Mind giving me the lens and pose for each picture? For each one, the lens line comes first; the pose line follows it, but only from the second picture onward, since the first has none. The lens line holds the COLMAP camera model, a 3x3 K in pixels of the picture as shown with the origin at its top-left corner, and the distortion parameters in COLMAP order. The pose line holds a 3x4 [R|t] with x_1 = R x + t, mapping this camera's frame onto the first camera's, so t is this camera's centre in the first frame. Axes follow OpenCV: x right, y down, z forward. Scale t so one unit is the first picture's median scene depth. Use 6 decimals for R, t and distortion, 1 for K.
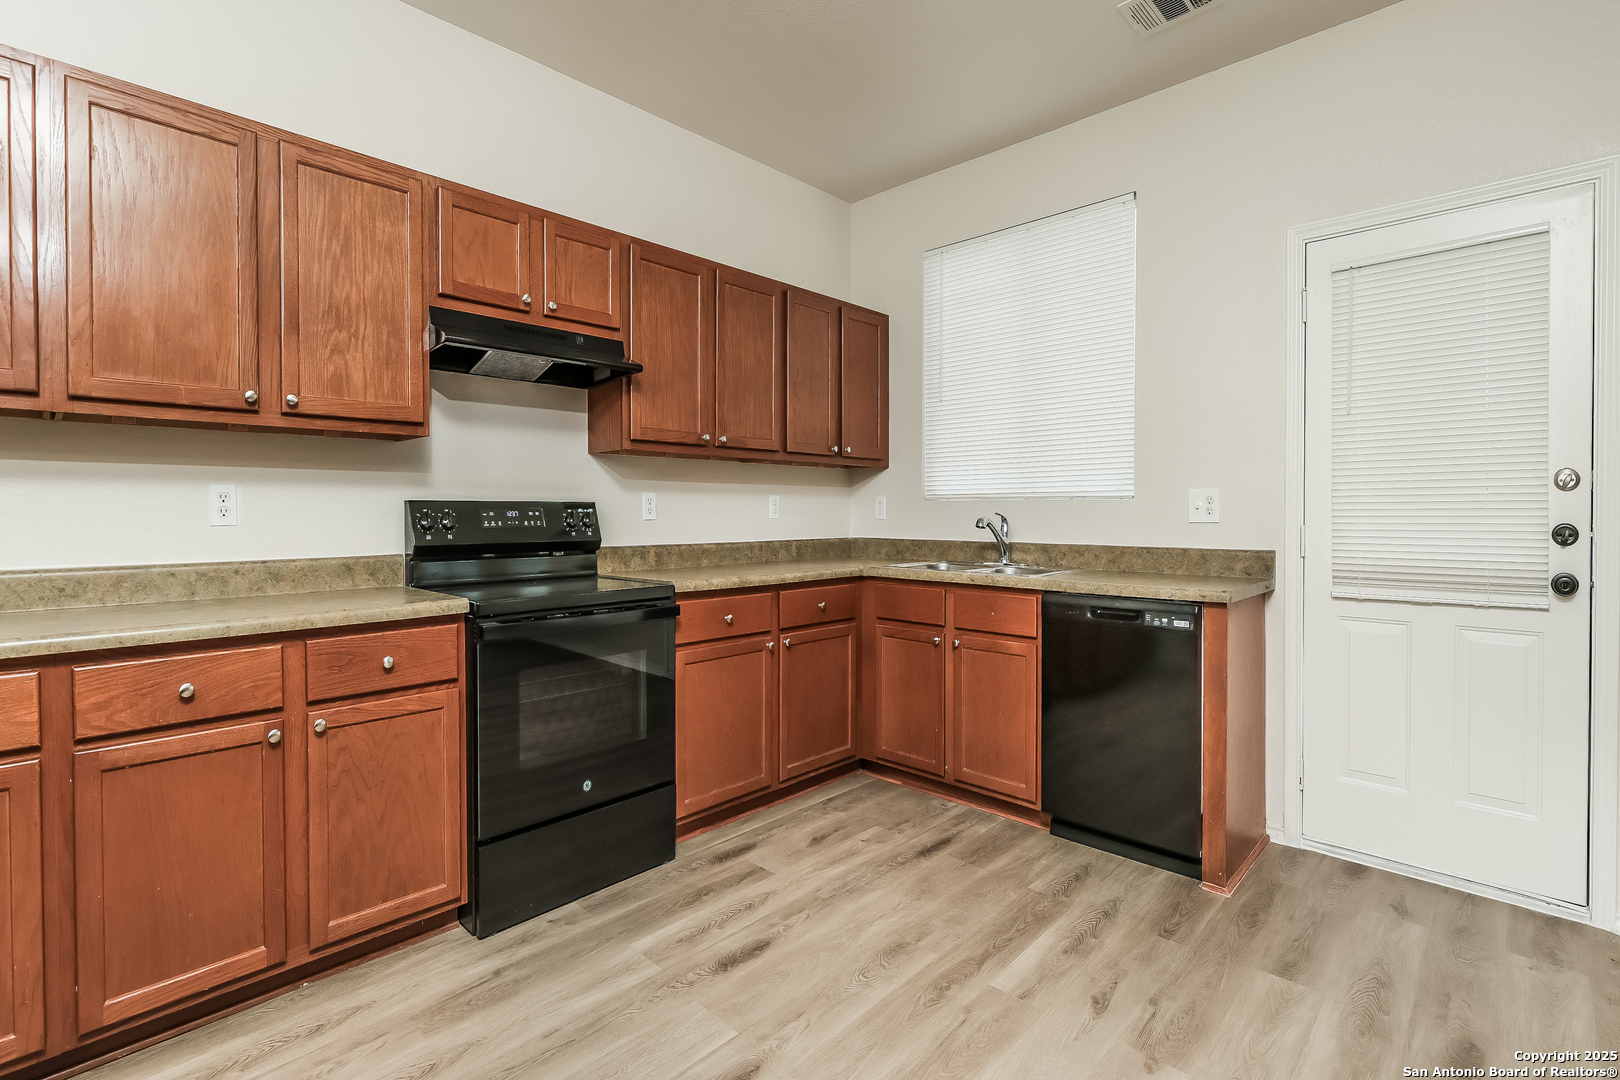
lens RADIAL K [[751.1, 0, 814.2], [0, 751.1, 518.5], [0, 0, 1]] dist [0.001706, -0.000501]
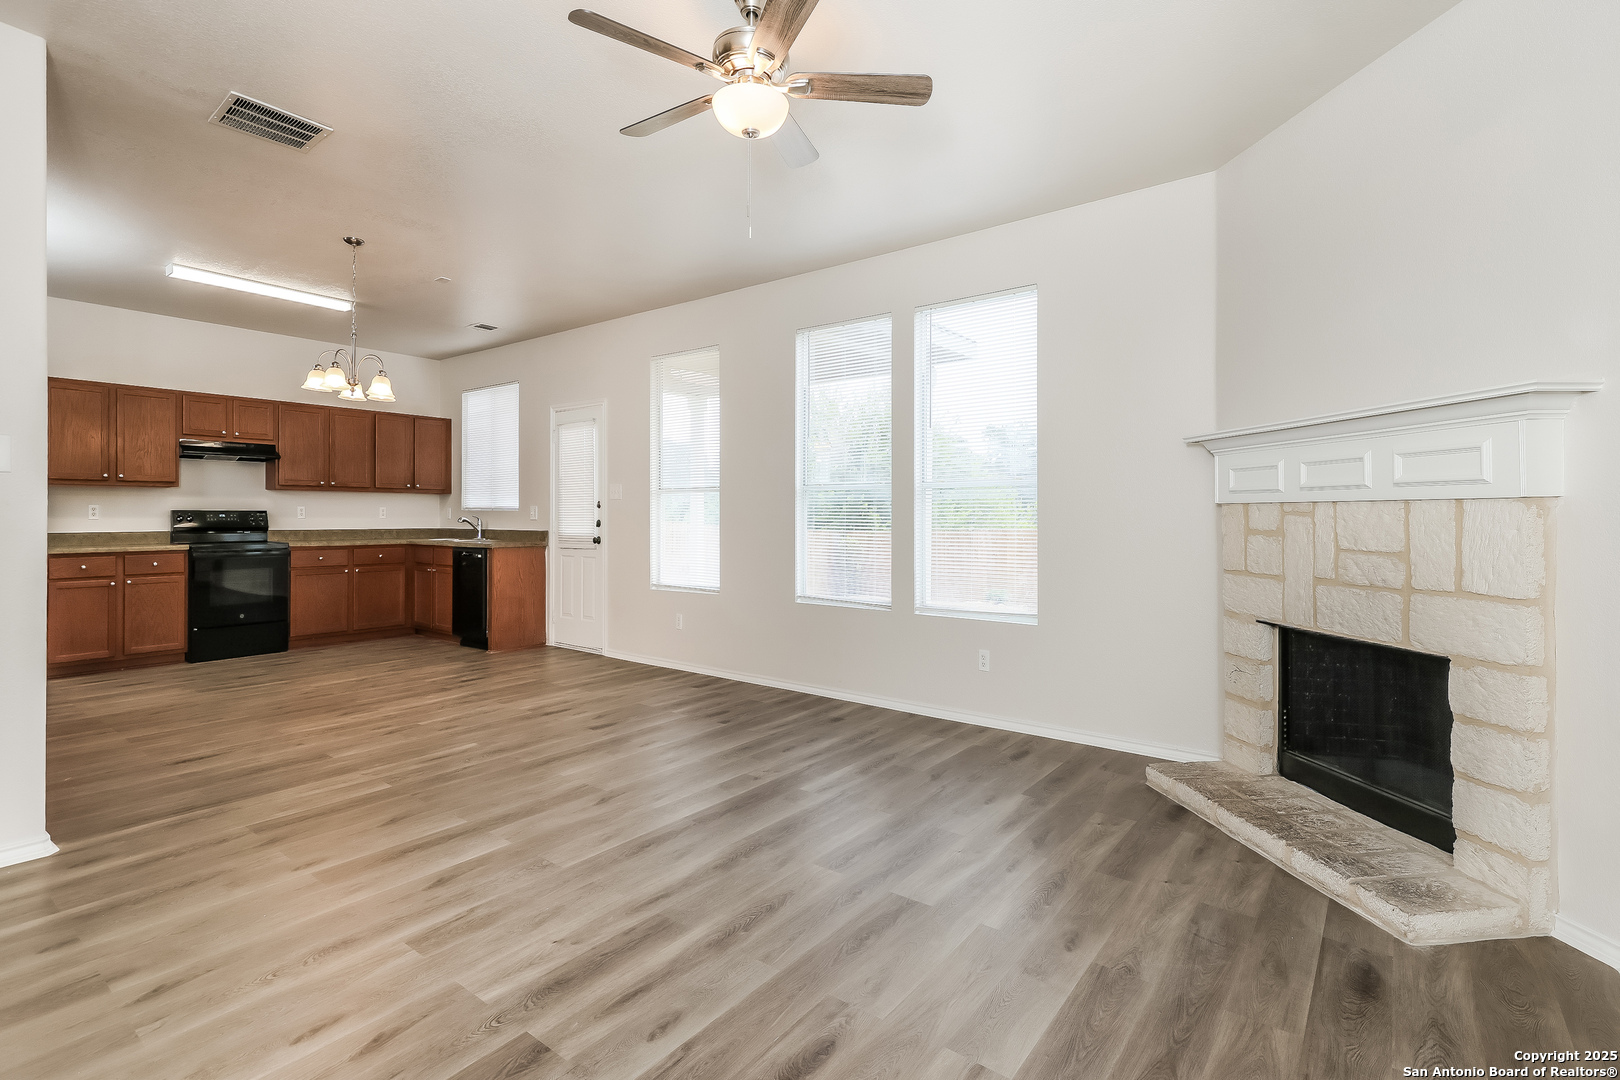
lens RADIAL K [[751.1, 0, 827.8], [0, 751.1, 510.9], [0, 0, 1]] dist [0.001706, -0.000501]
pose [[0.992202, 0.003485, 0.124591, 1.417220], [-0.002190, 0.999942, -0.010532, 0.000580], [-0.124621, 0.010177, 0.992152, -1.905162]]
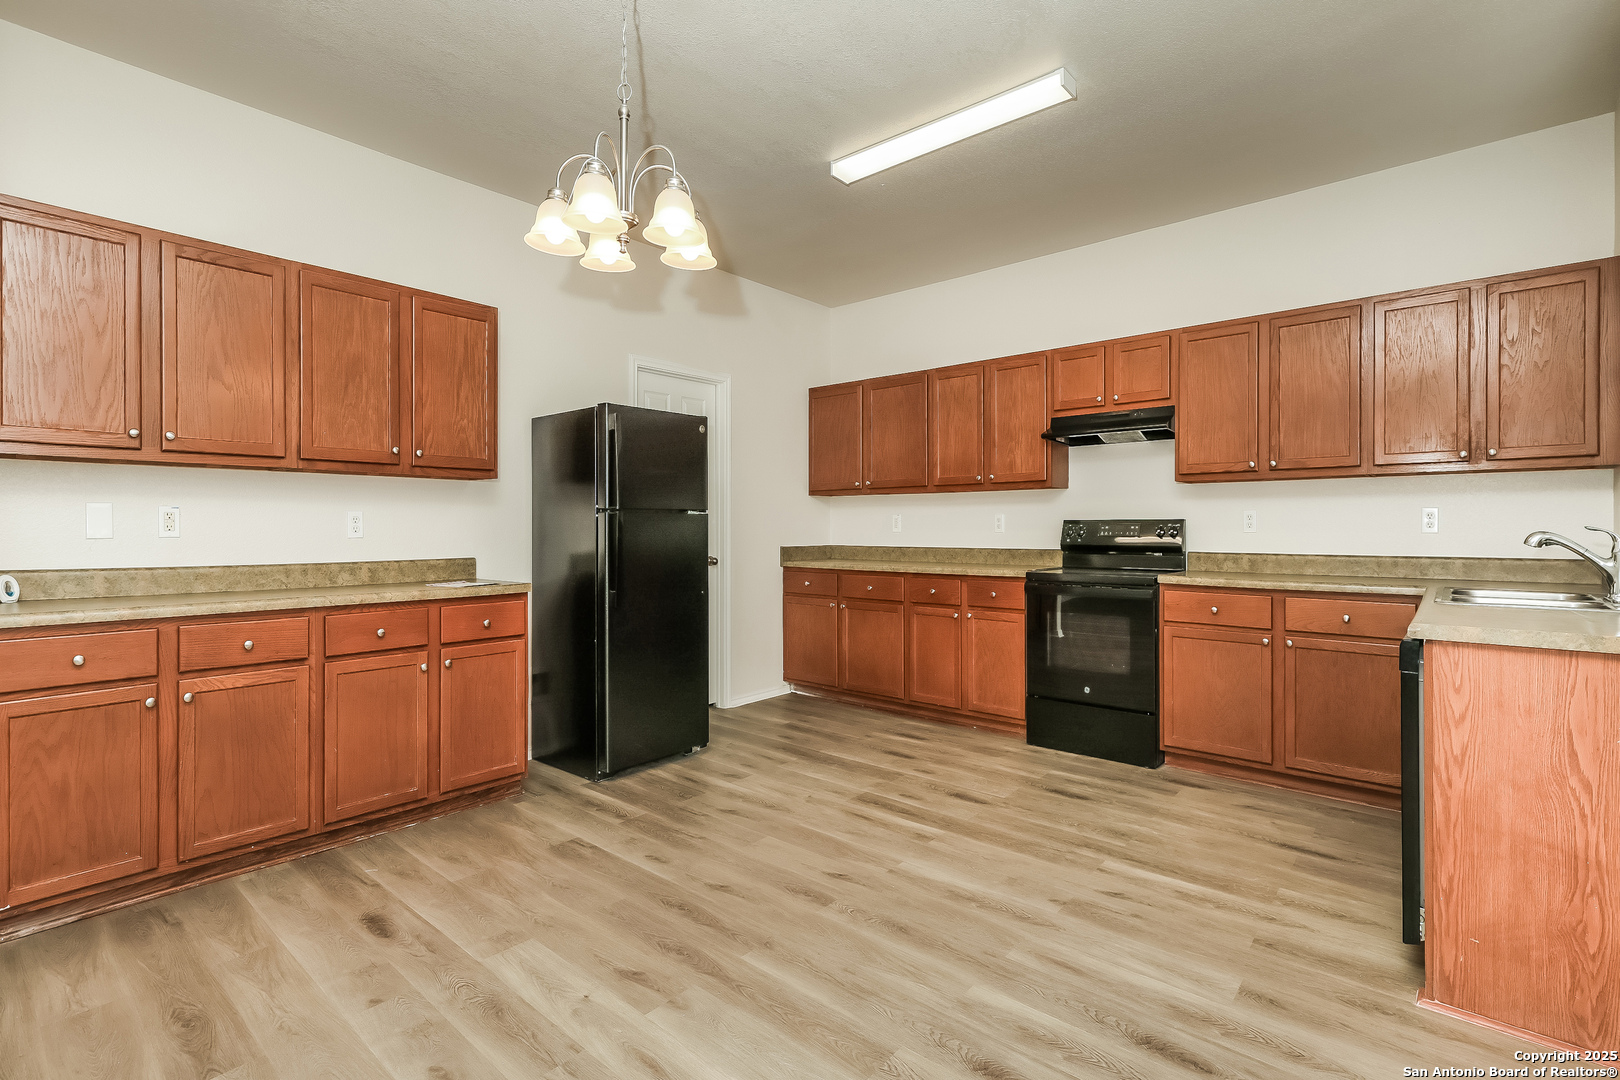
lens RADIAL K [[751.1, 0, 812.2], [0, 751.1, 526.7], [0, 0, 1]] dist [0.001706, -0.000501]
pose [[0.037207, 0.001603, -0.999306, 1.310584], [-0.004599, 0.999988, 0.001433, -0.007783], [0.999297, 0.004542, 0.037214, 0.314971]]
